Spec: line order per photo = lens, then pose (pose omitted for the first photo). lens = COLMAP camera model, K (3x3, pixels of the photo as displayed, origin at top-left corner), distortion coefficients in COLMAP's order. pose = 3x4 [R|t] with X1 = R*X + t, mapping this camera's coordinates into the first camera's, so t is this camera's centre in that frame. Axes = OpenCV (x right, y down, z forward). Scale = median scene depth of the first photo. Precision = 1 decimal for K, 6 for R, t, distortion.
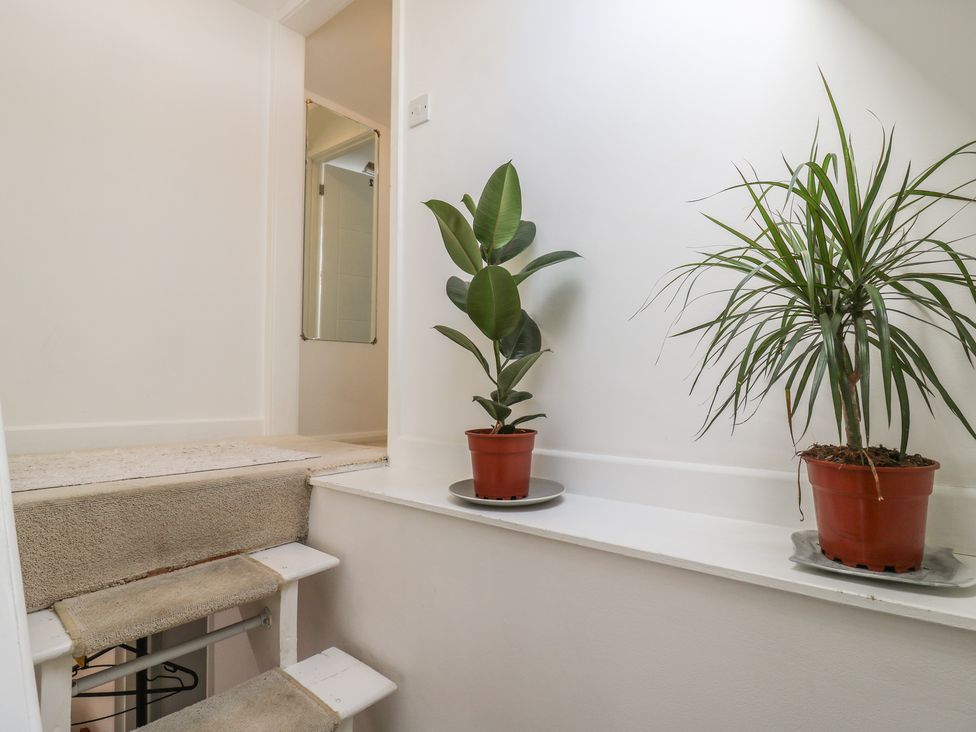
lens RADIAL K [[511.9, 0, 492.8], [0, 511.9, 358.2], [0, 0, 1]] dist [0.001872, -0.015219]
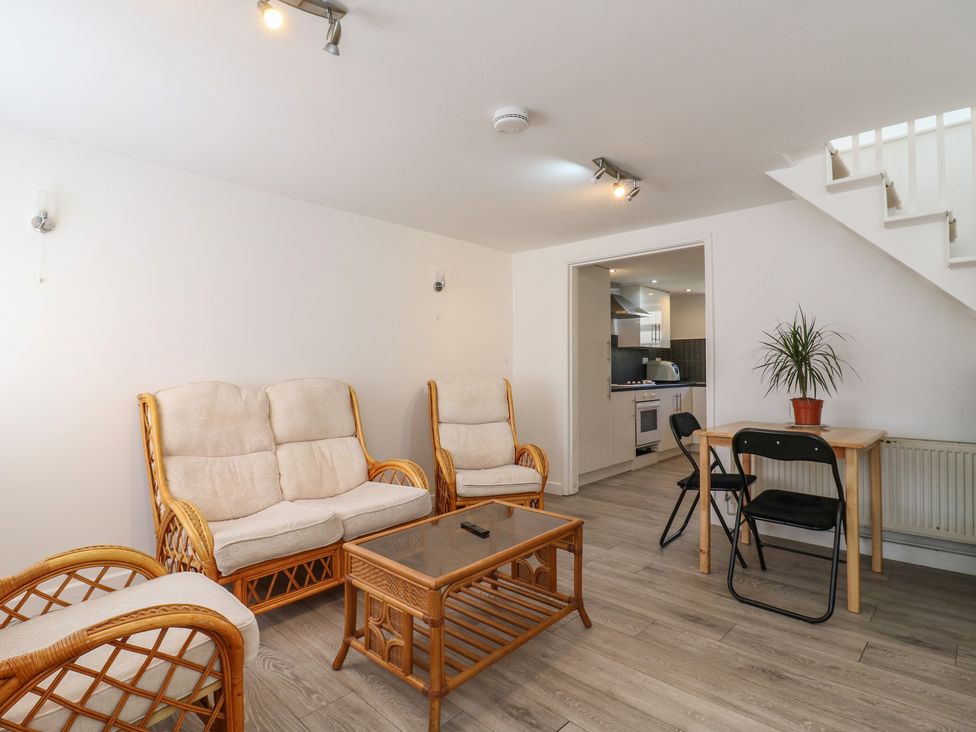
lens RADIAL K [[511.9, 0, 492.8], [0, 511.9, 358.2], [0, 0, 1]] dist [0.001872, -0.015219]
pose [[0.996386, 0.053661, 0.065847, -1.927763], [-0.050786, 0.997714, -0.044590, 0.168367], [-0.068089, 0.041085, 0.996833, -2.738282]]
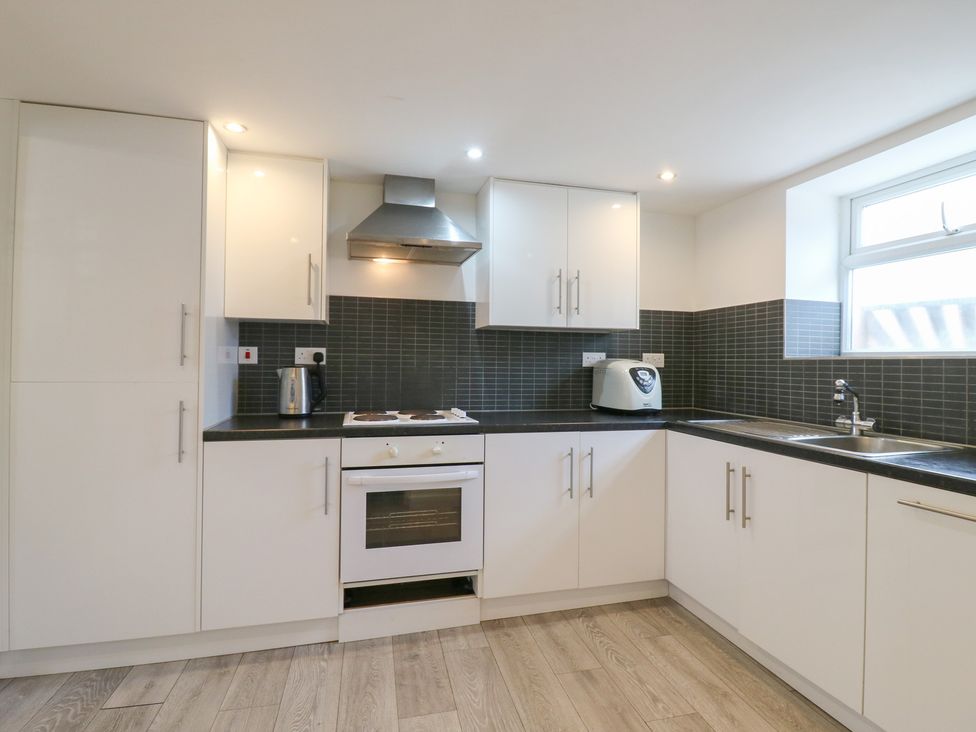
lens RADIAL K [[511.9, 0, 492.8], [0, 511.9, 358.2], [0, 0, 1]] dist [0.001872, -0.015219]
pose [[0.878062, 0.063169, -0.474360, 2.454591], [-0.070991, 0.997476, 0.001422, -0.278730], [0.473252, 0.032426, 0.880330, 2.137614]]
